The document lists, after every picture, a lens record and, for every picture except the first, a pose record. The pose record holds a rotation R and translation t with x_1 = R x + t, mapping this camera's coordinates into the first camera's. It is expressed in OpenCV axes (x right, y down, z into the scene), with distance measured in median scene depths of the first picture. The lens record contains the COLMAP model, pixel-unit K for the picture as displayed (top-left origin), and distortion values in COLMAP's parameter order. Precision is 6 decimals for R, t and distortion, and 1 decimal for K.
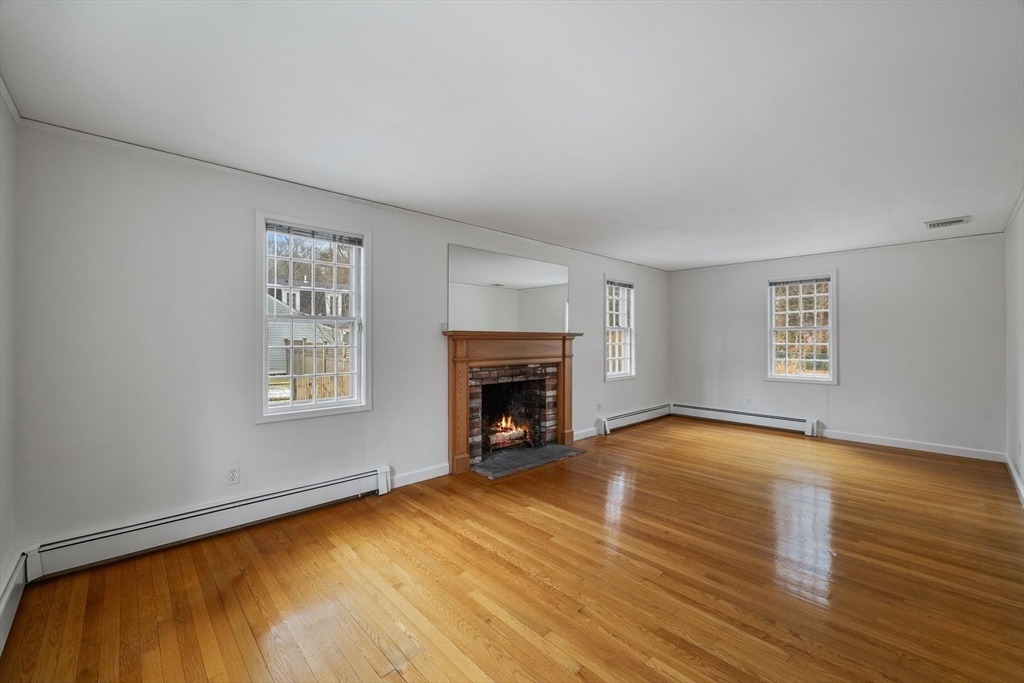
lens RADIAL K [[411.4, 0, 508.2], [0, 411.4, 338.6], [0, 0, 1]] dist [-0.000183, -0.000116]
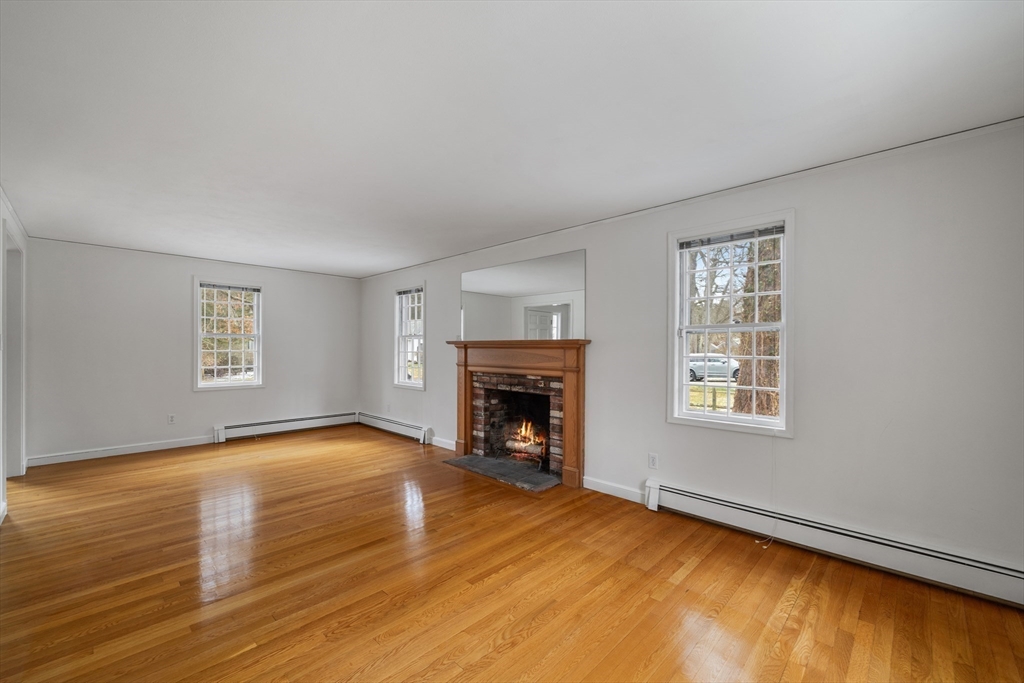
lens RADIAL K [[414.5, 0, 511.6], [0, 414.5, 345.9], [0, 0, 1]] dist [-0.000513, 0.000130]
pose [[0.053679, -0.007837, -0.998527, 1.024372], [-0.003030, 0.999963, -0.008012, 0.004775], [0.998554, 0.003455, 0.053654, 0.960431]]
